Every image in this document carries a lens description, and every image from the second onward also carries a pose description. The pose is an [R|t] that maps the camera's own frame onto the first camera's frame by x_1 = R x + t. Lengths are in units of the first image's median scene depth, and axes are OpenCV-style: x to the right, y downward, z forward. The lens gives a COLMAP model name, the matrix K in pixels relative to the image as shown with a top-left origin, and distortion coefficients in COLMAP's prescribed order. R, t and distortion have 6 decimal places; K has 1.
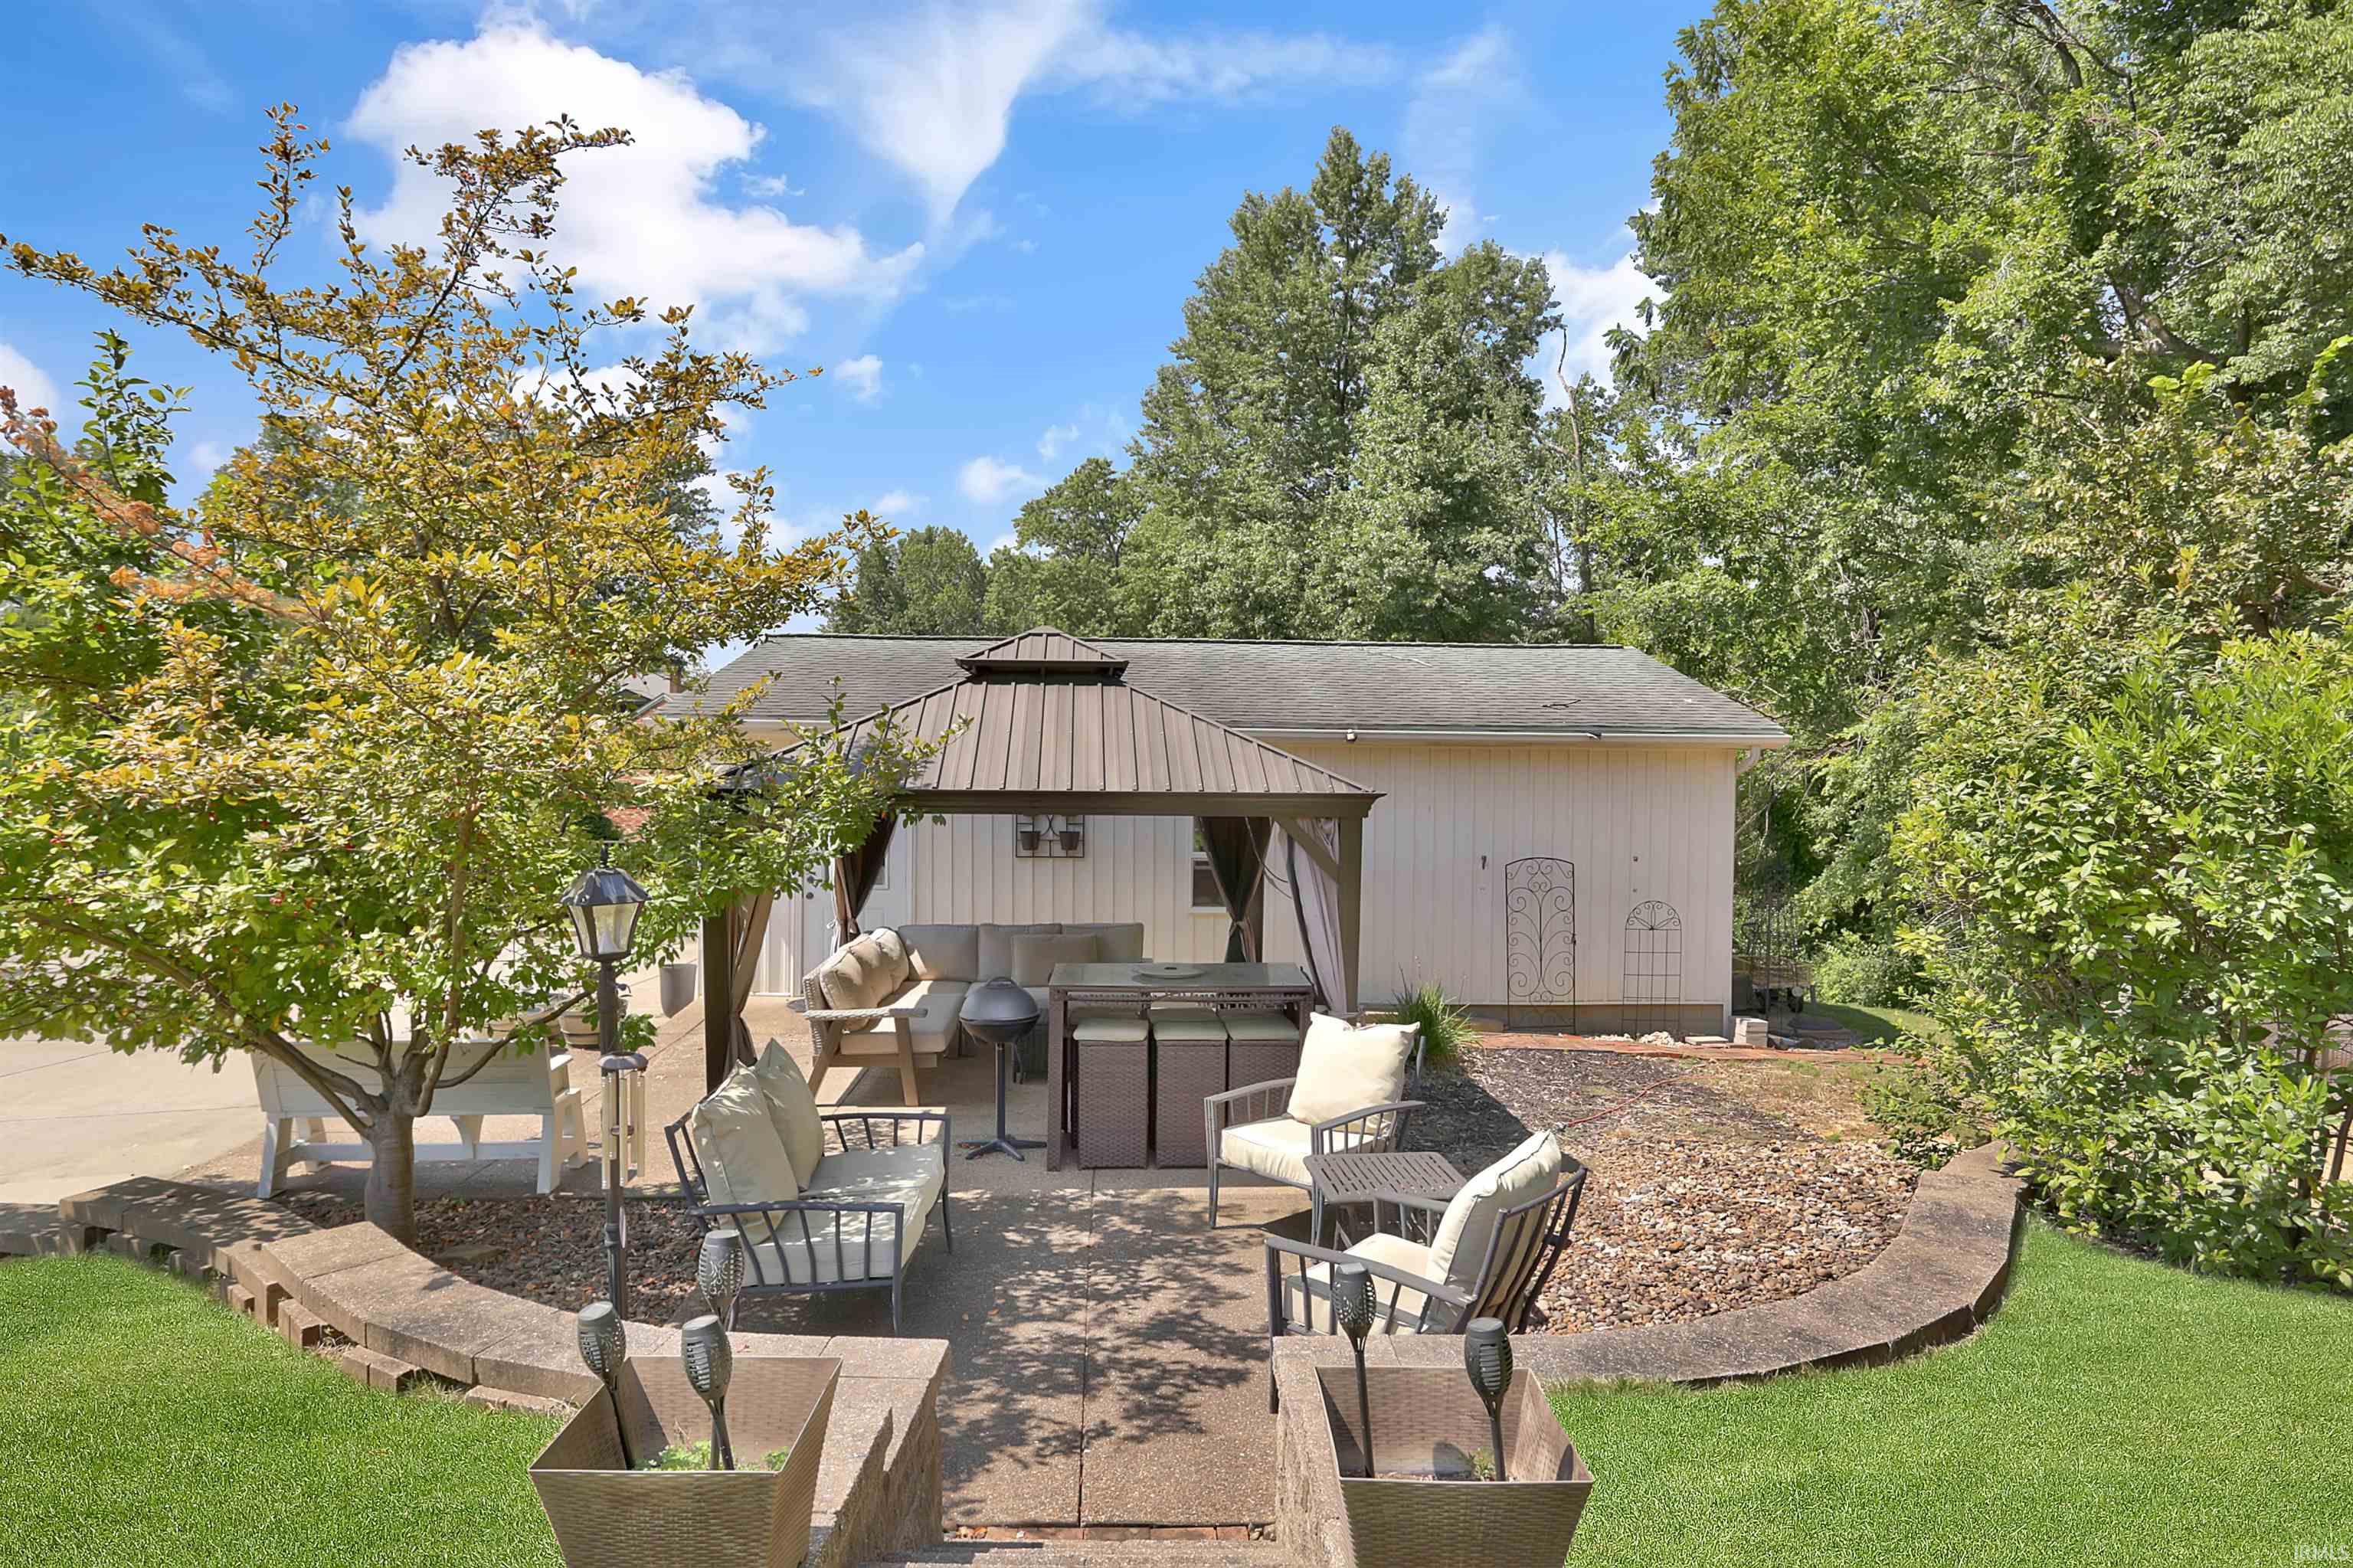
lens RADIAL K [[1420.7, 0, 1176.5], [0, 1420.7, 784.0], [0, 0, 1]] dist [-0.006086, 0.000160]
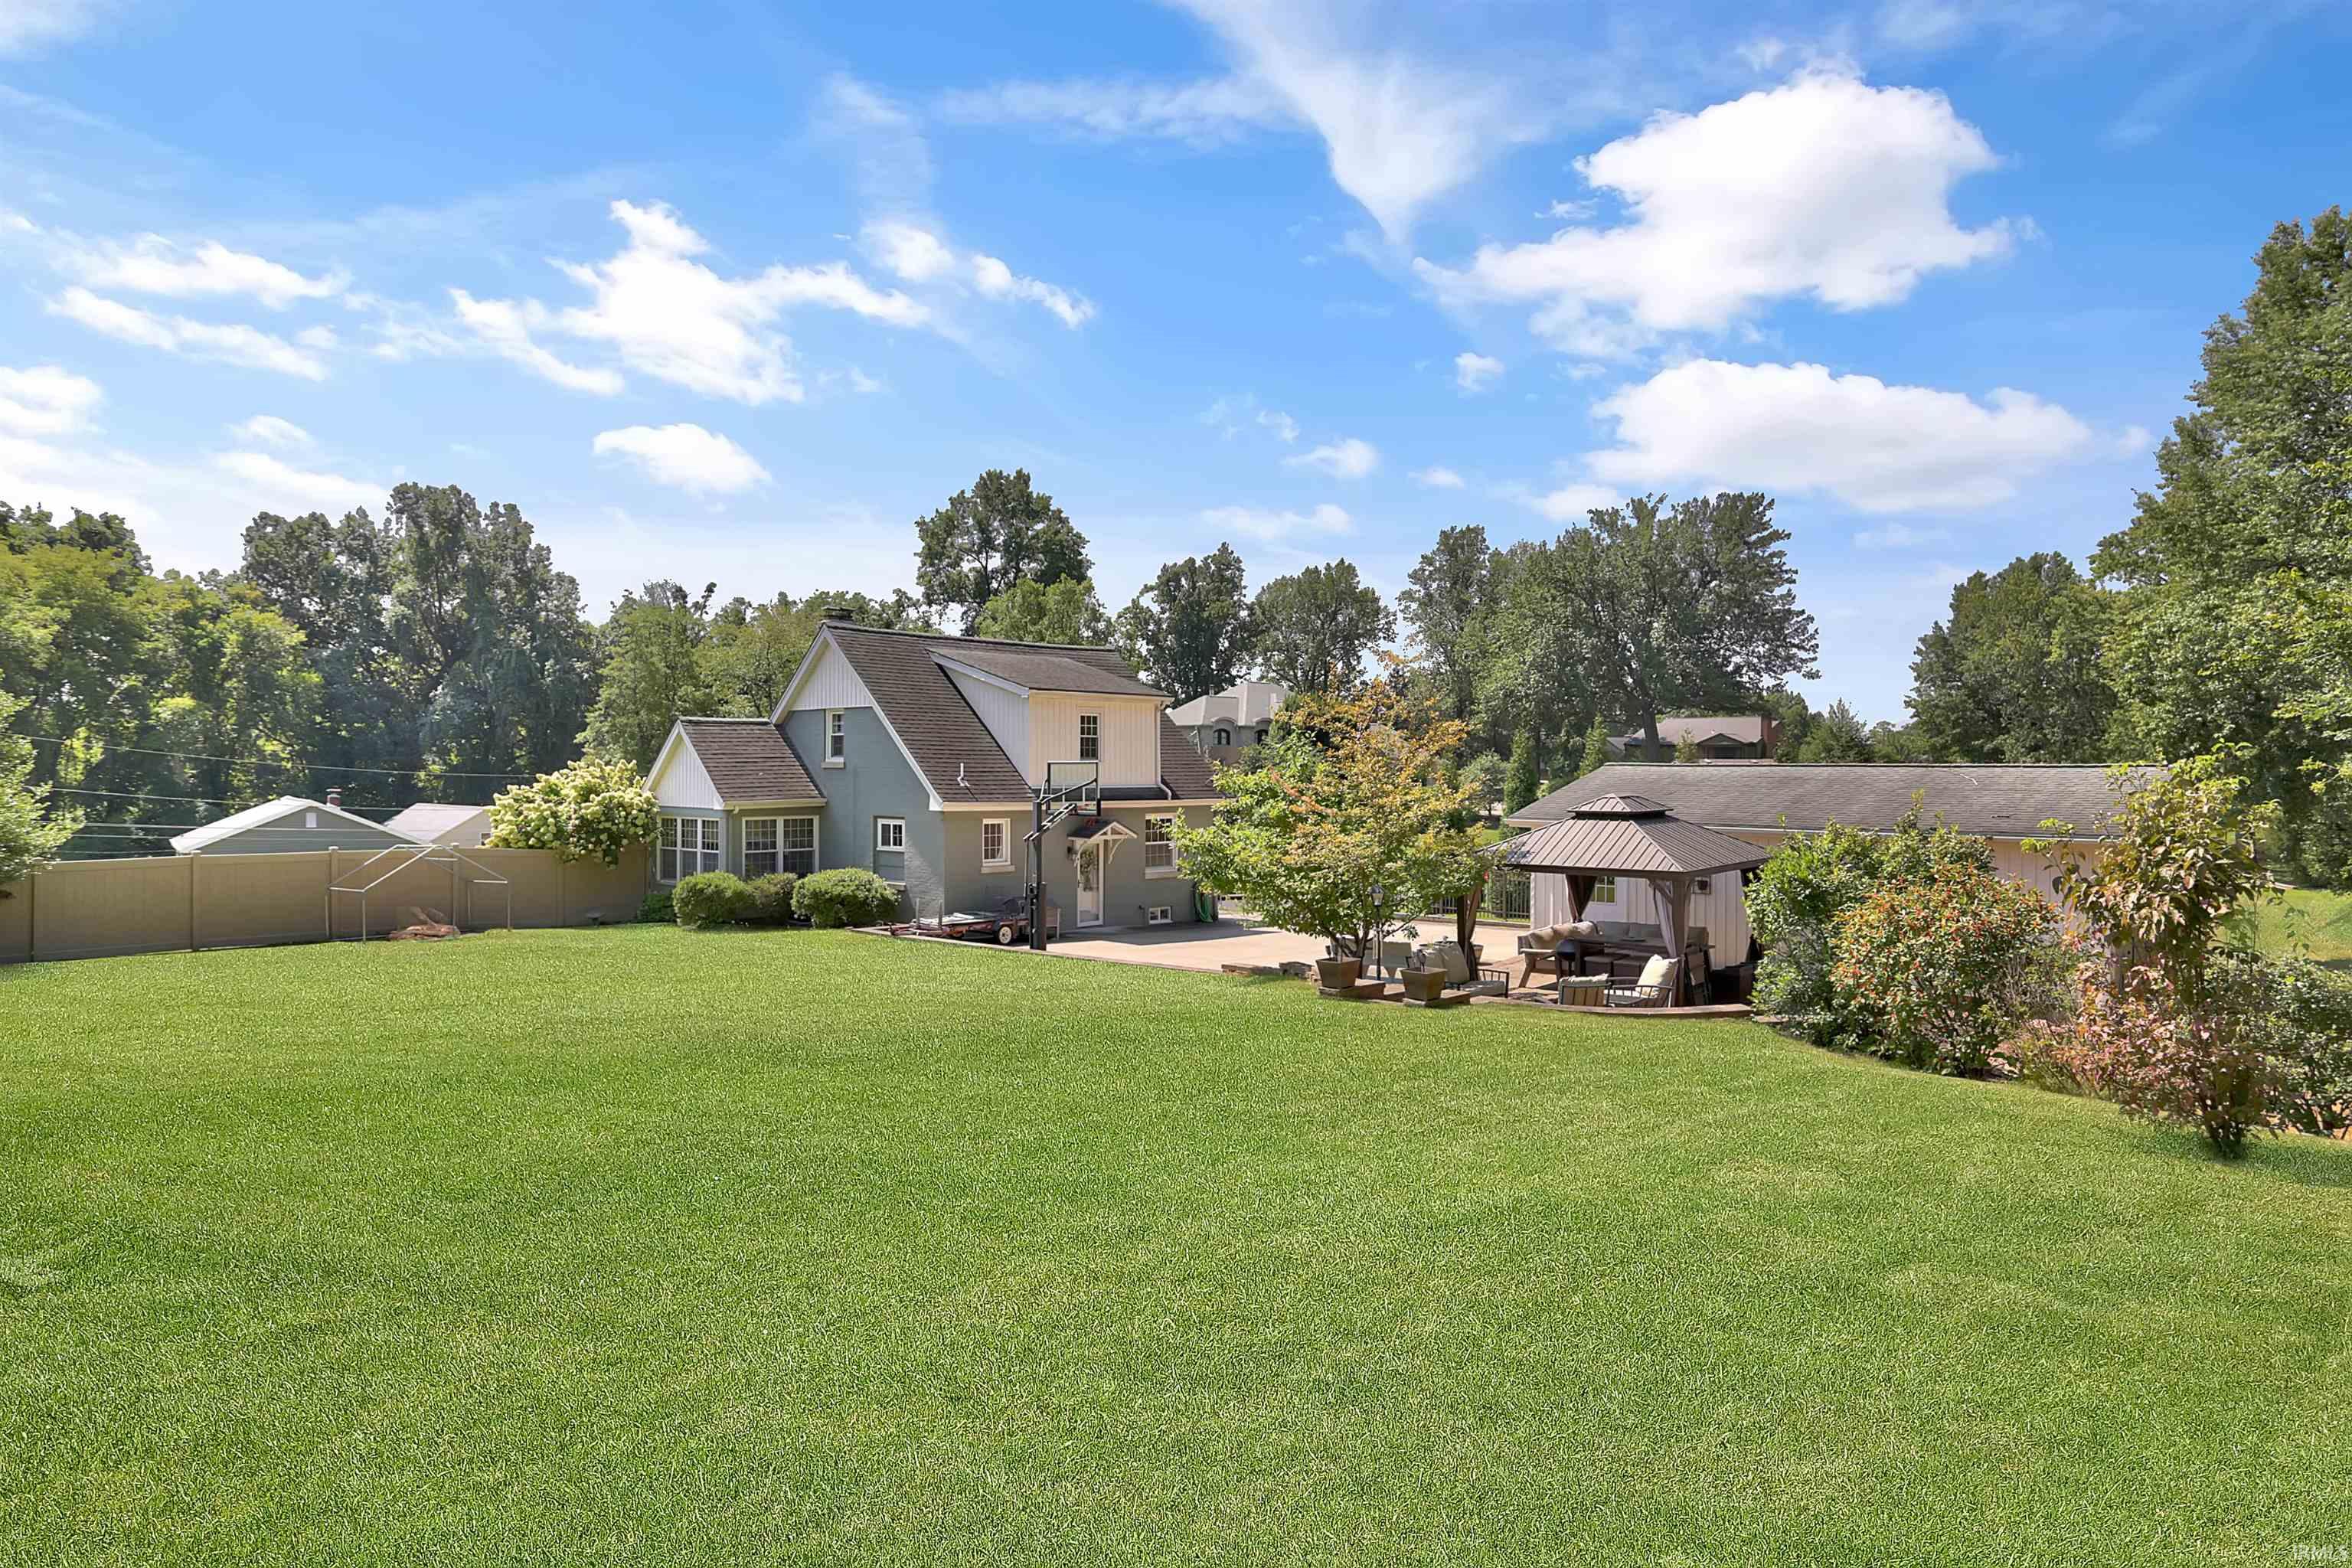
lens RADIAL K [[1420.0, 0, 1176.0], [0, 1420.0, 784.0], [0, 0, 1]] dist [-0.006086, 0.000160]
pose [[0.734895, -0.007280, -0.678141, 1.199754], [-0.012641, 0.999622, -0.024430, -0.075922], [0.678063, 0.026526, 0.734525, -1.507010]]
